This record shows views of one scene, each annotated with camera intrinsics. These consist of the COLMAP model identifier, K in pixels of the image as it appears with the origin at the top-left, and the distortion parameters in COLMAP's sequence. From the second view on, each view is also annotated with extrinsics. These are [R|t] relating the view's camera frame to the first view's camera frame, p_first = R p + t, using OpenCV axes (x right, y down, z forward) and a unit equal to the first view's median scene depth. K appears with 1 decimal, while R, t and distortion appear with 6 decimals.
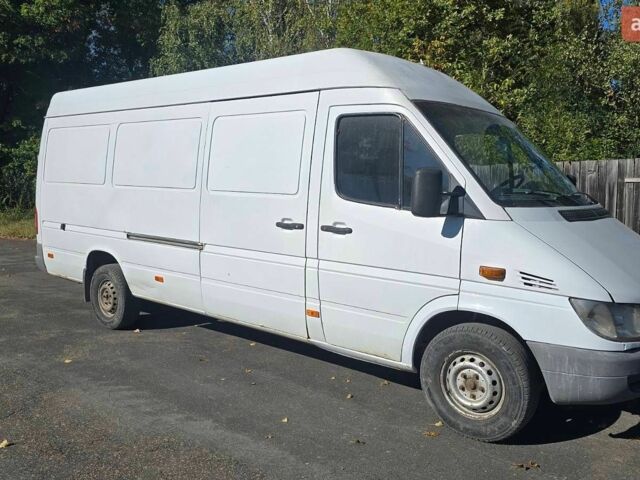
lens RADIAL K [[586.2, 0, 323.0], [0, 586.2, 219.3], [0, 0, 1]] dist [0.093289, -0.118879]
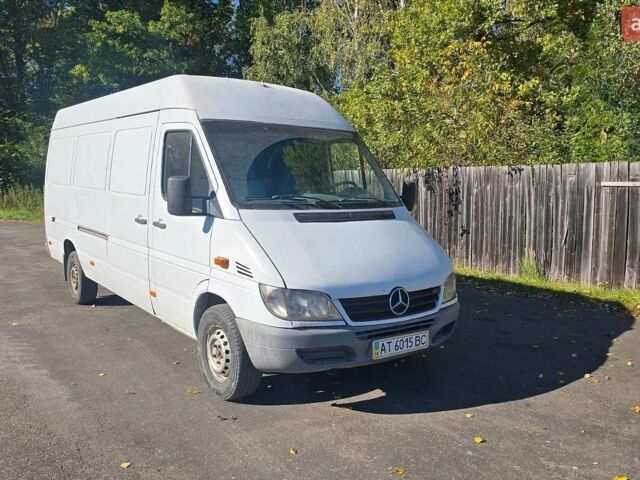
lens RADIAL K [[586.2, 0, 323.0], [0, 586.2, 219.3], [0, 0, 1]] dist [0.093289, -0.118879]
pose [[0.974072, 0.020259, -0.225329, 0.398944], [-0.019743, 0.999795, 0.004544, -0.004186], [0.225375, 0.000023, 0.974272, -0.076114]]
